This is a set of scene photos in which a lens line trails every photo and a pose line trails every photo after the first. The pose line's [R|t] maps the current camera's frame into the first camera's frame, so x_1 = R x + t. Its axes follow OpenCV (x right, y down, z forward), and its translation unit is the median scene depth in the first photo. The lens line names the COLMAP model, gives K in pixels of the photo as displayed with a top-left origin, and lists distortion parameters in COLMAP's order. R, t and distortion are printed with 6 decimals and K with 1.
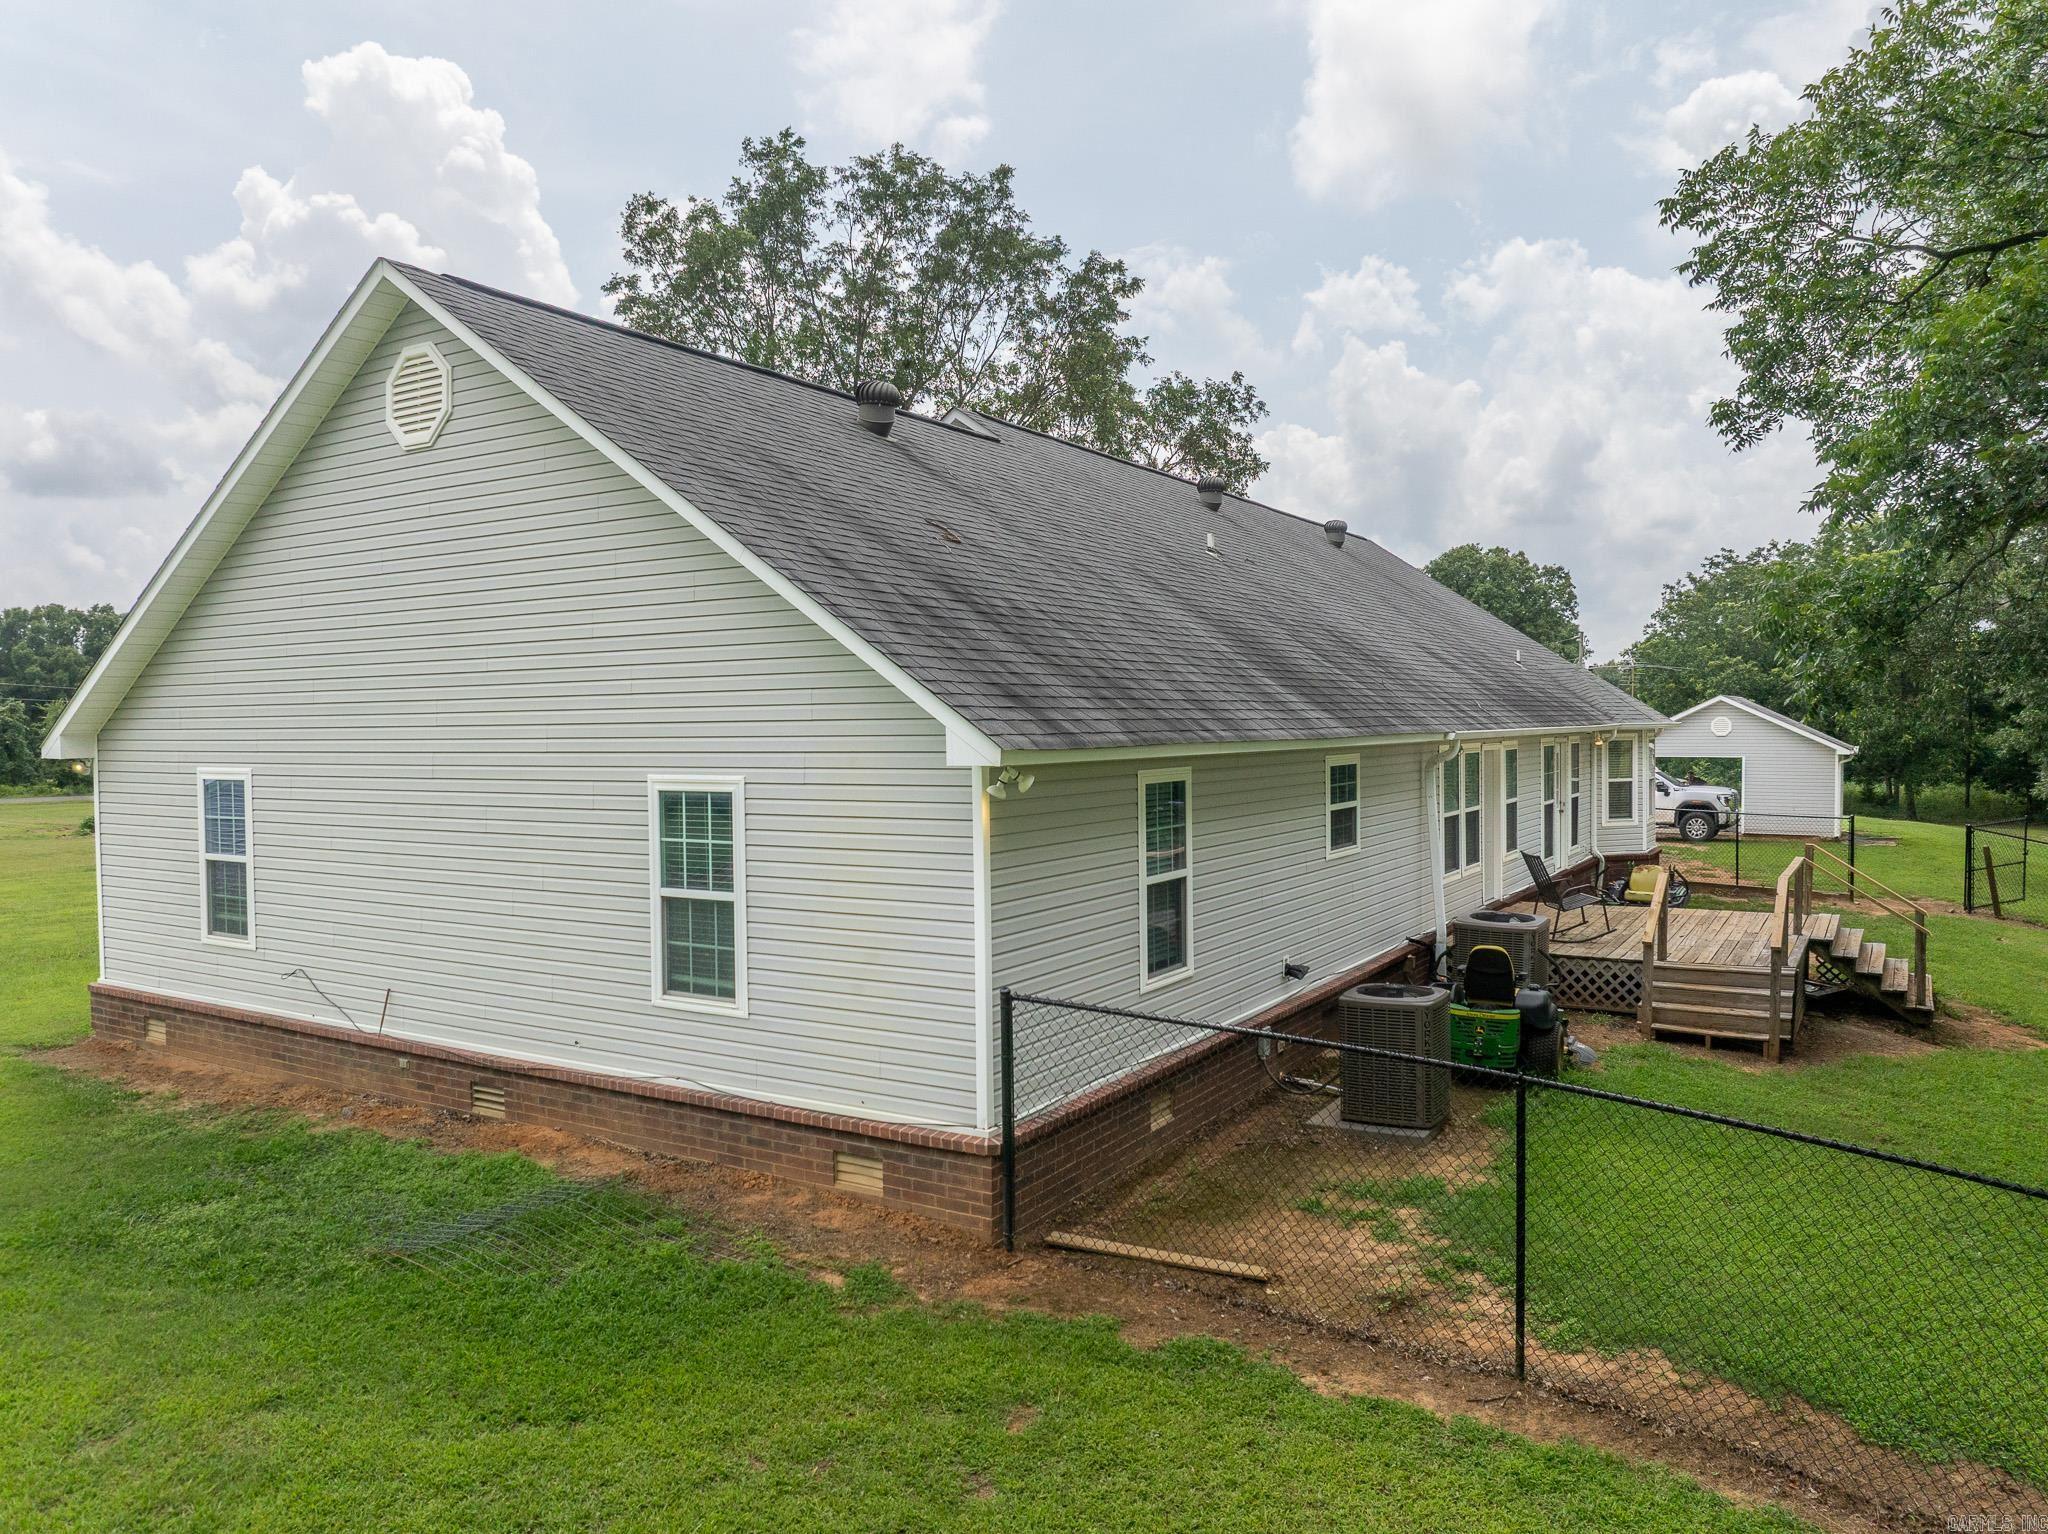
lens RADIAL K [[1447.4, 0, 1032.7], [0, 1447.4, 743.4], [0, 0, 1]] dist [-0.054796, 0.031090]
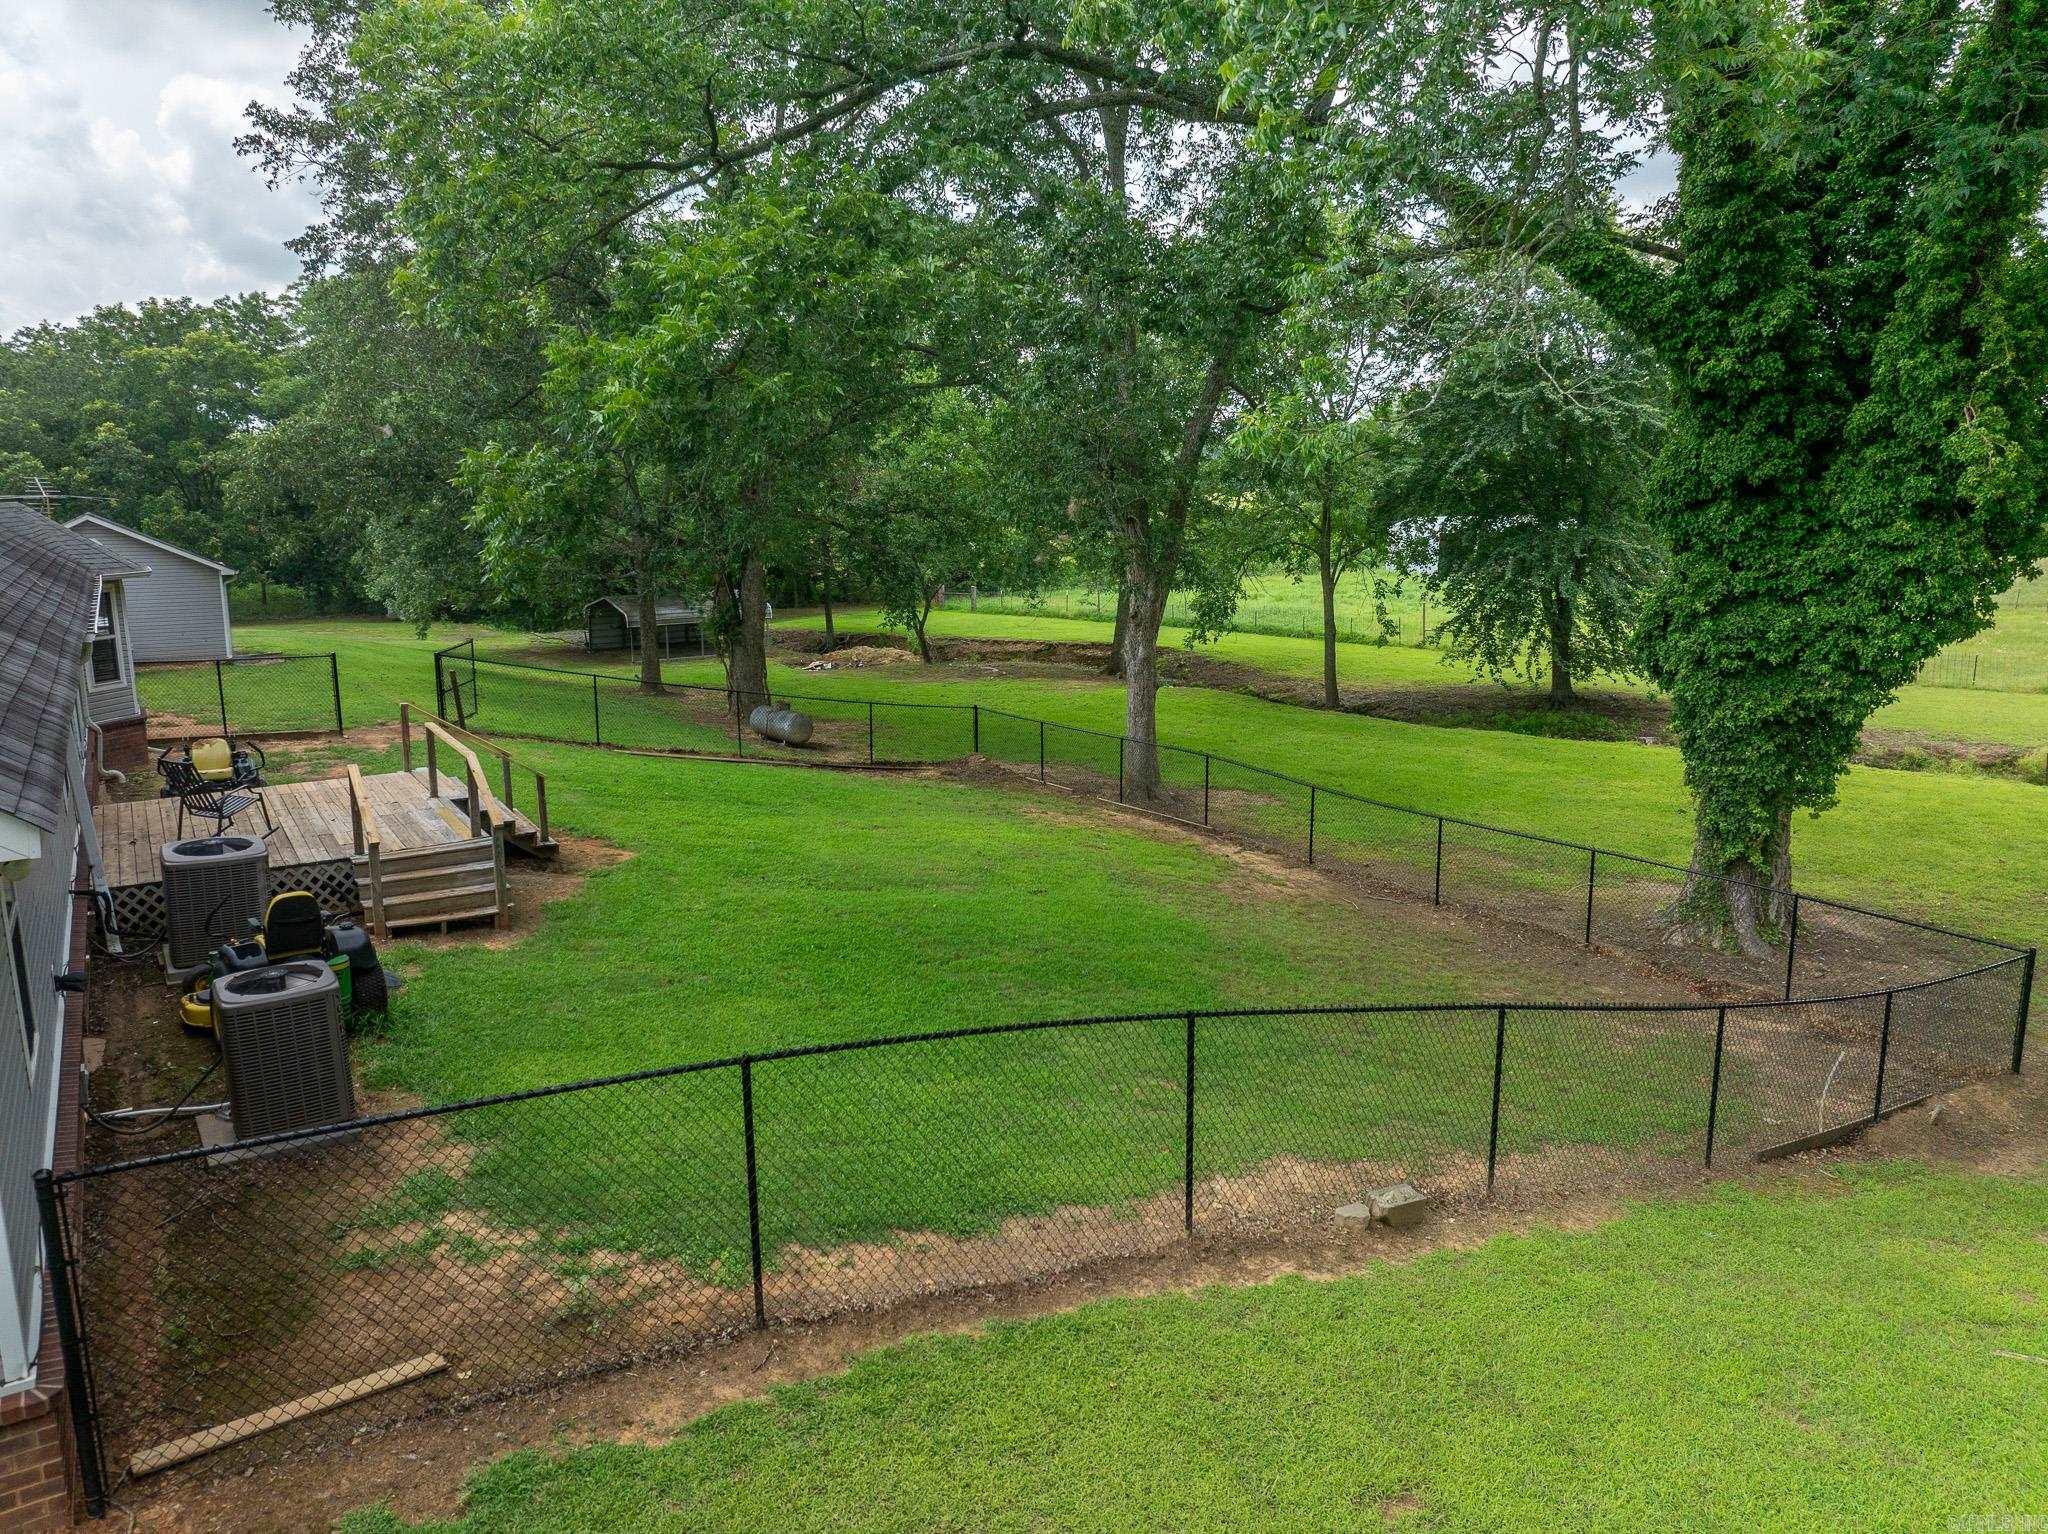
lens RADIAL K [[1447.4, 0, 1032.7], [0, 1447.4, 743.4], [0, 0, 1]] dist [-0.054796, 0.031090]
pose [[0.443244, -0.148666, 0.883987, -0.359505], [0.015071, 0.987248, 0.158476, -0.121286], [-0.896274, -0.056921, 0.439832, 0.299108]]
